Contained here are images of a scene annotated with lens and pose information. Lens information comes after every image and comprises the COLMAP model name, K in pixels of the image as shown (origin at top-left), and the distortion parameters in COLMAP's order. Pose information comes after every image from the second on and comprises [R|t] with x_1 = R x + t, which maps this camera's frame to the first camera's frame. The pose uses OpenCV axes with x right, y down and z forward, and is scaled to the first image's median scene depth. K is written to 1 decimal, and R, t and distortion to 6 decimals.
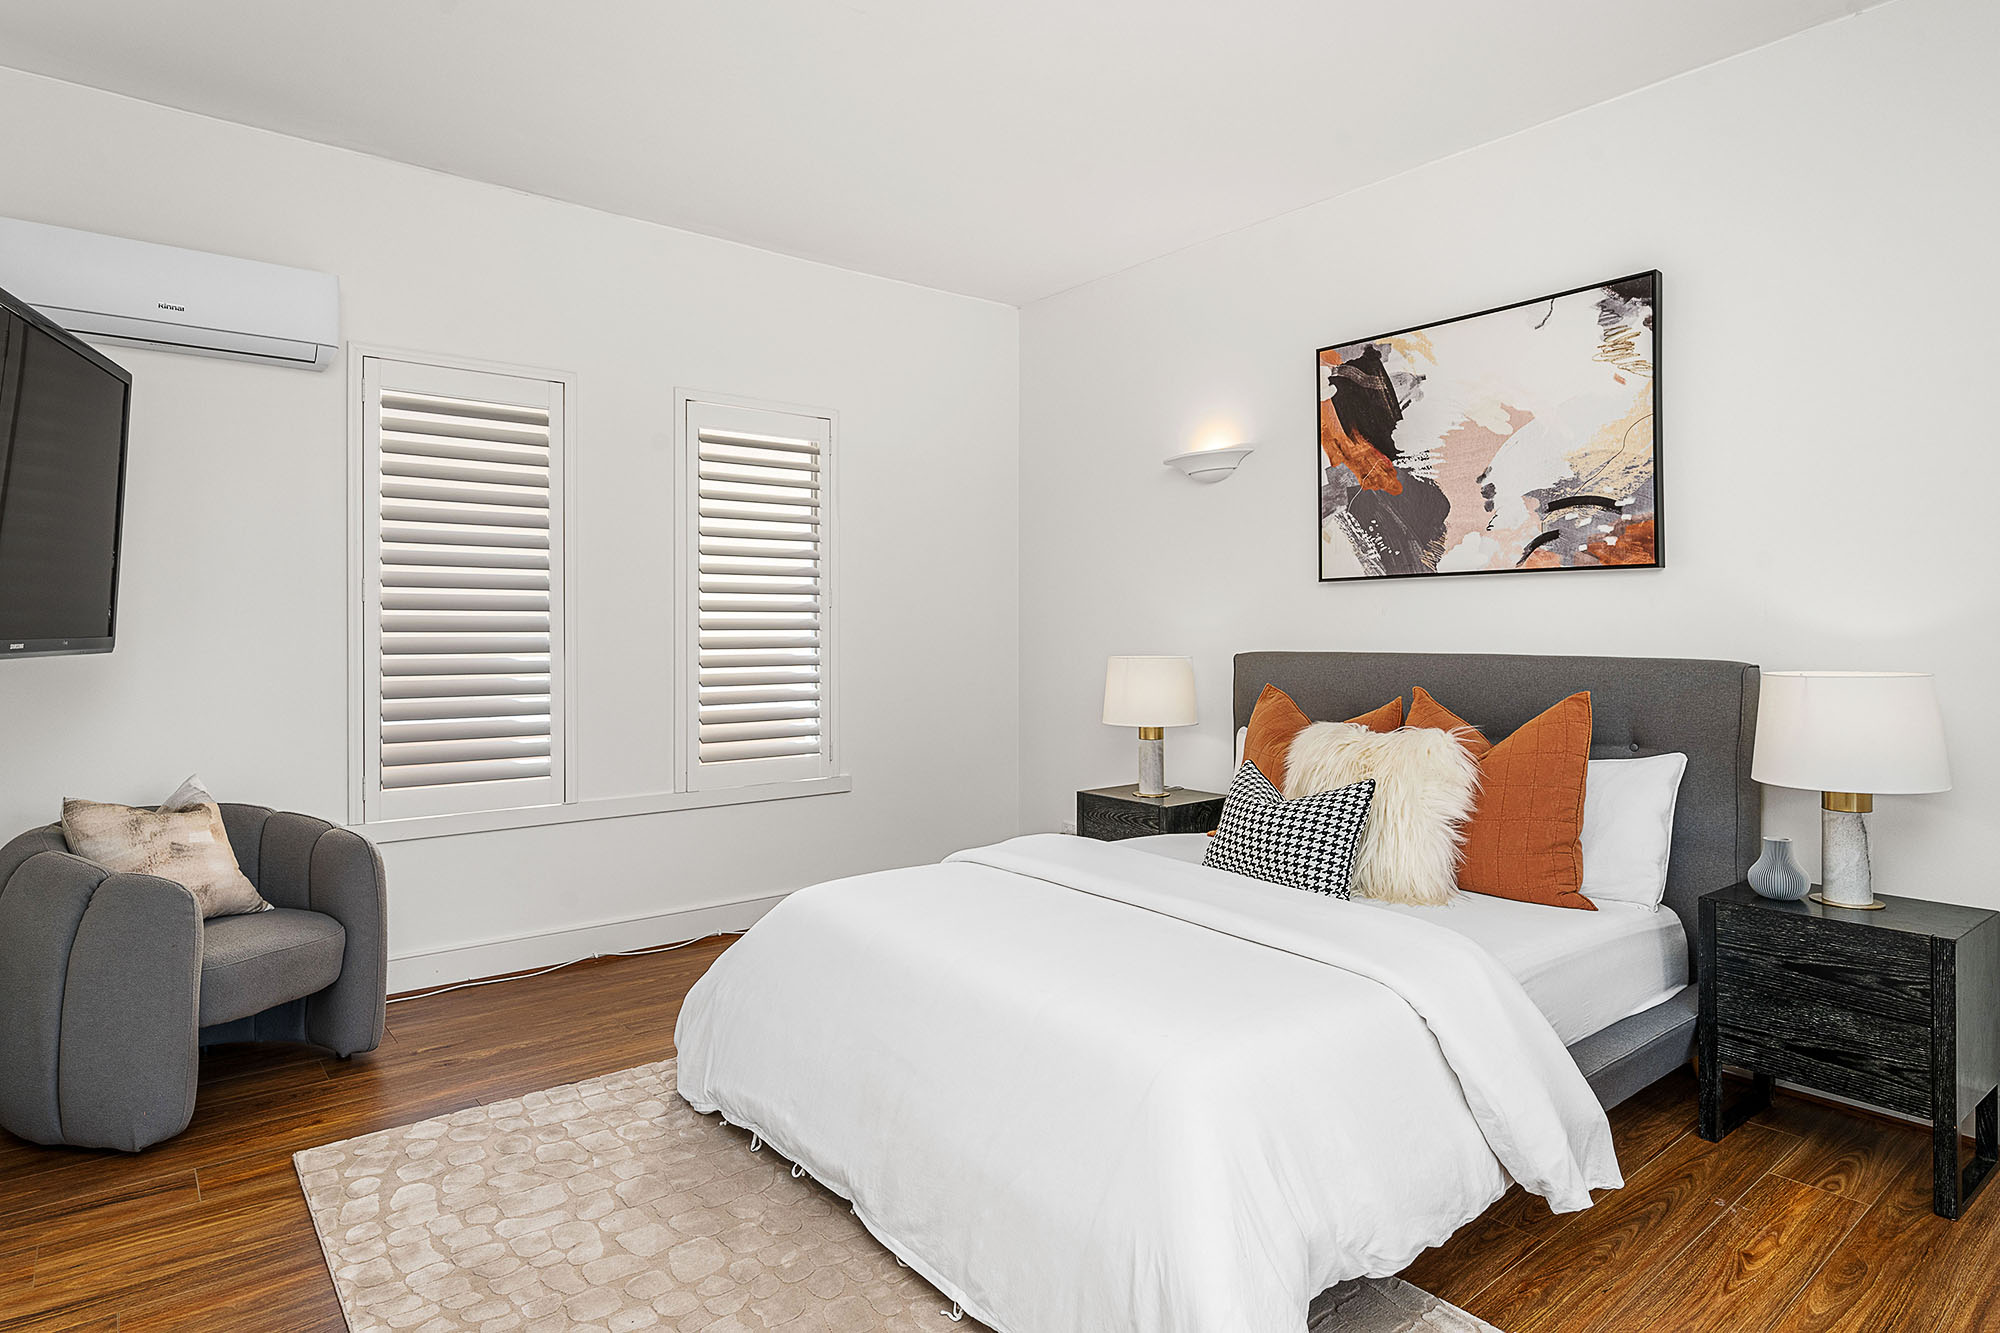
lens RADIAL K [[1106.1, 0, 1000.2], [0, 1106.1, 651.9], [0, 0, 1]] dist [-0.000755, -0.000009]
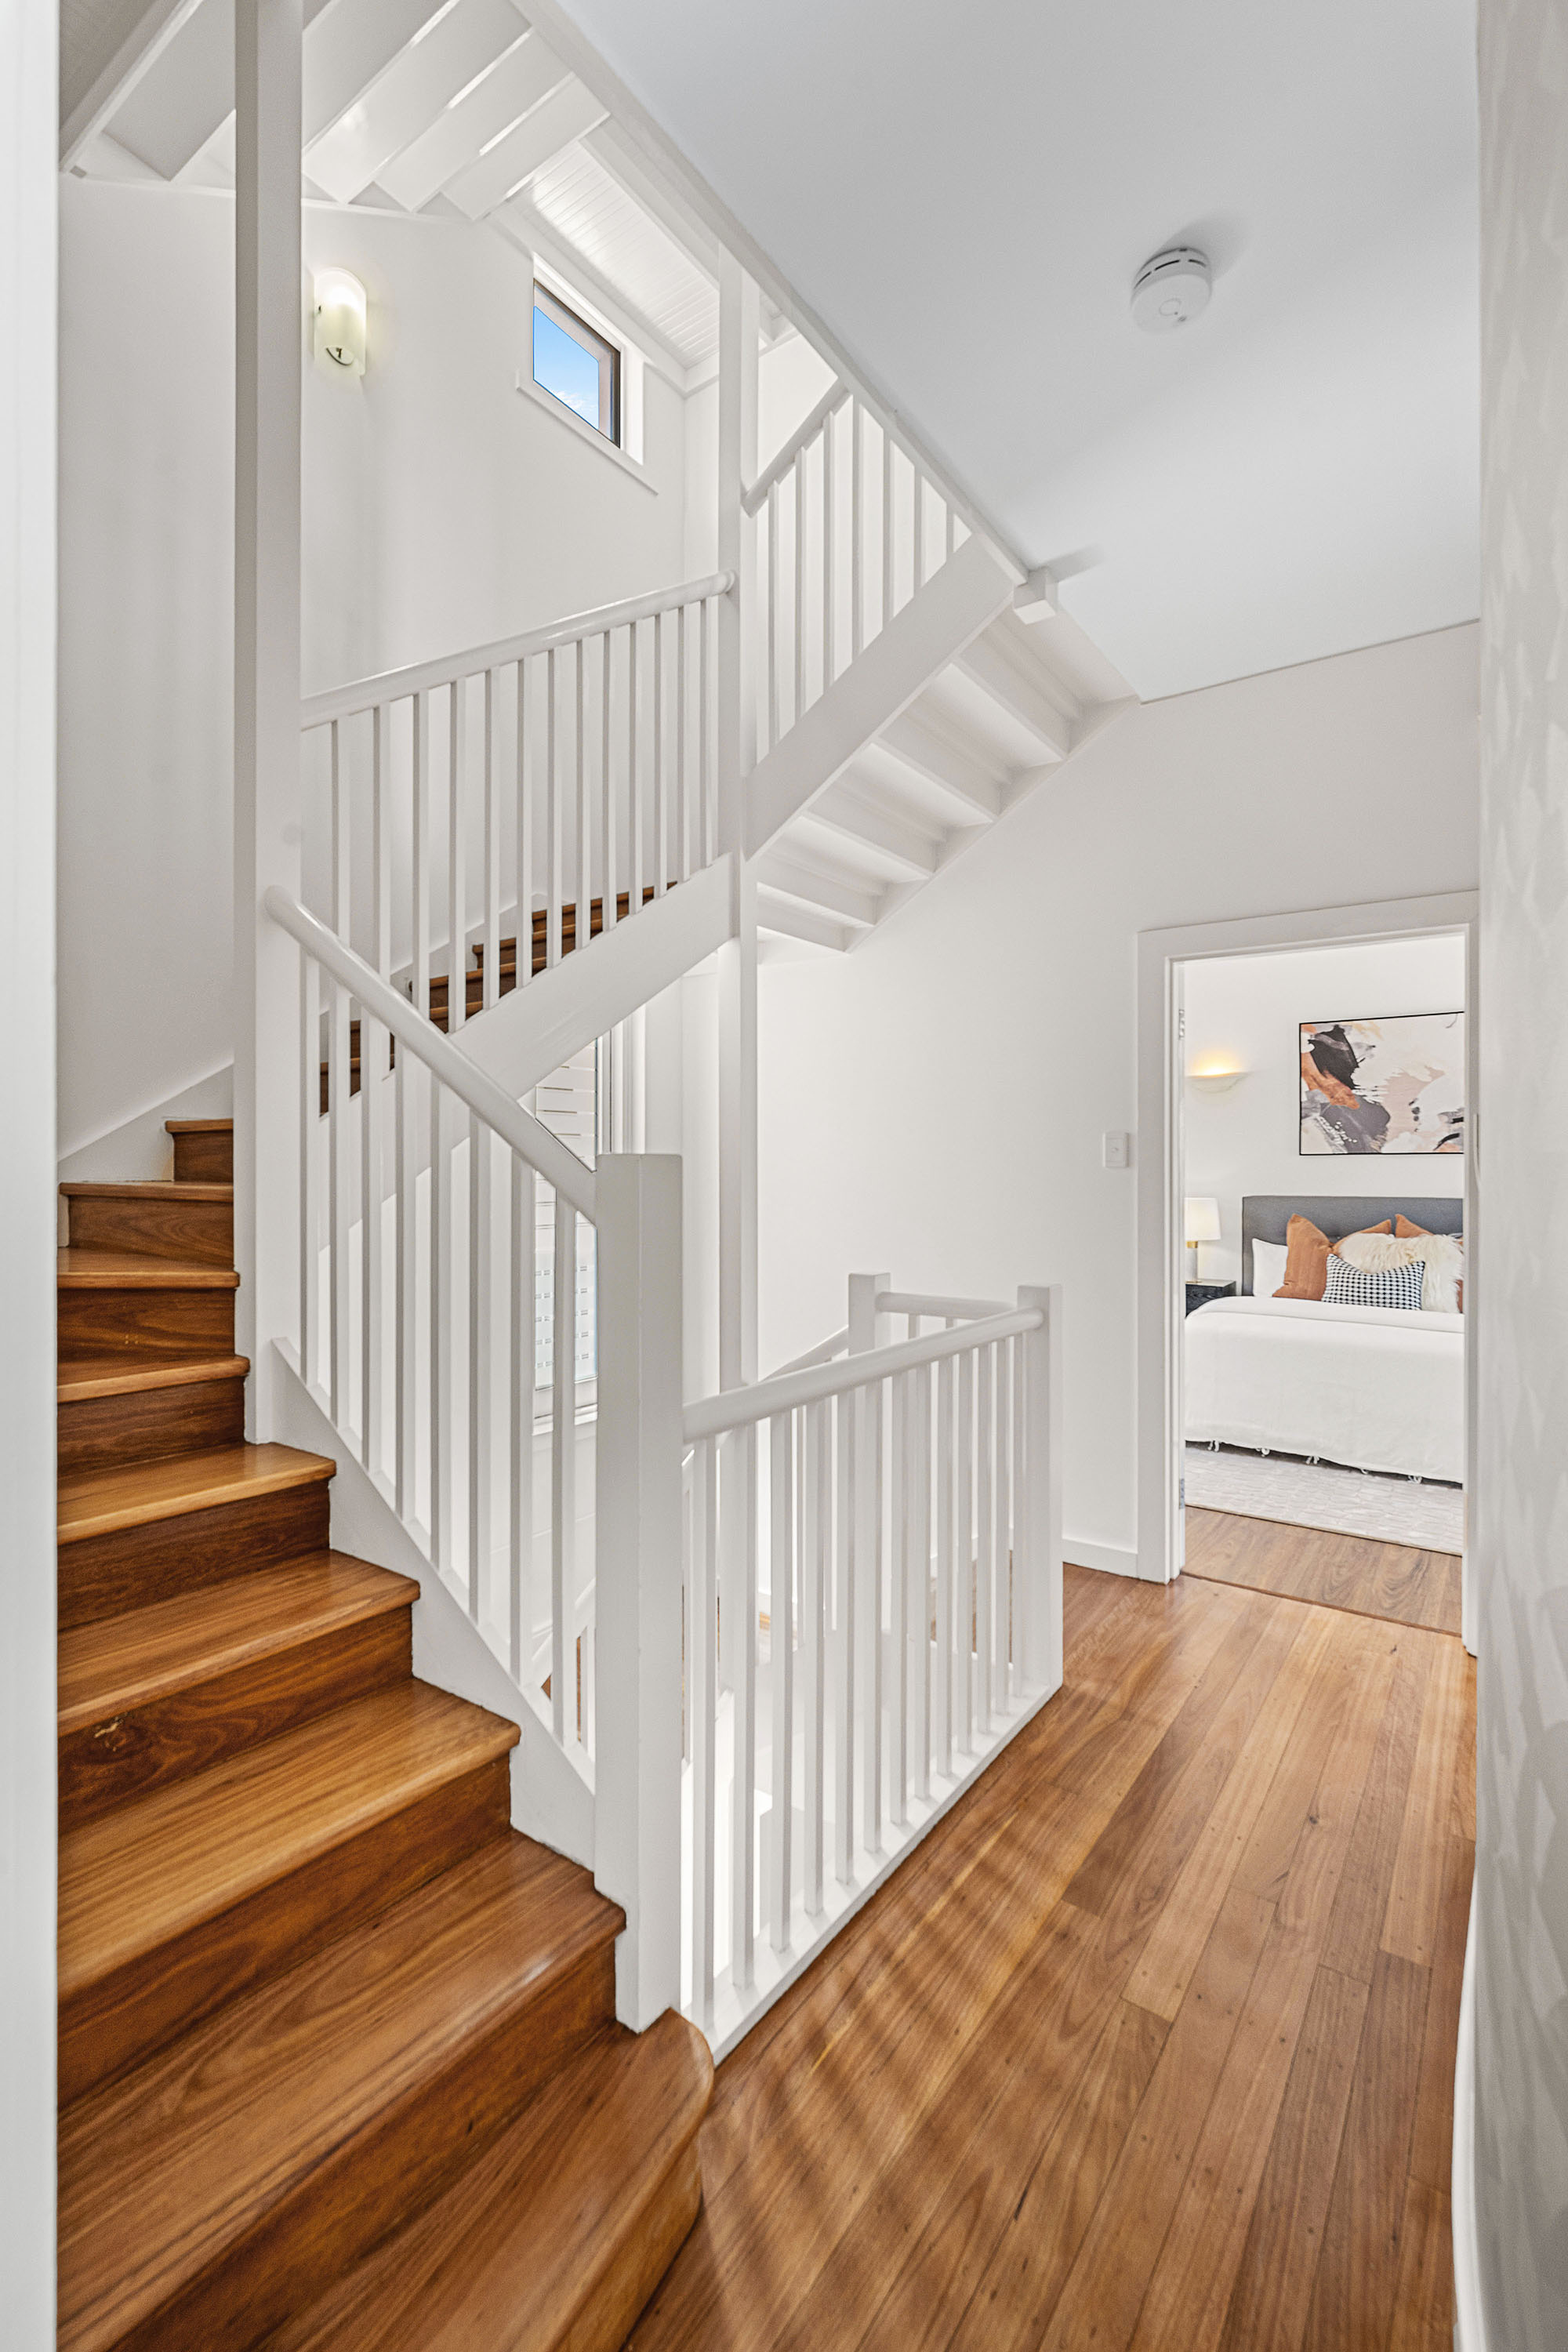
lens RADIAL K [[1048.9, 0, 783.1], [0, 1048.9, 1178.0], [0, 0, 1]] dist [0.000260, 0.000006]
pose [[0.961258, 0.003892, 0.275621, -1.006819], [-0.000194, 0.999910, -0.013444, -0.005868], [-0.275649, 0.012870, 0.961172, -0.388699]]
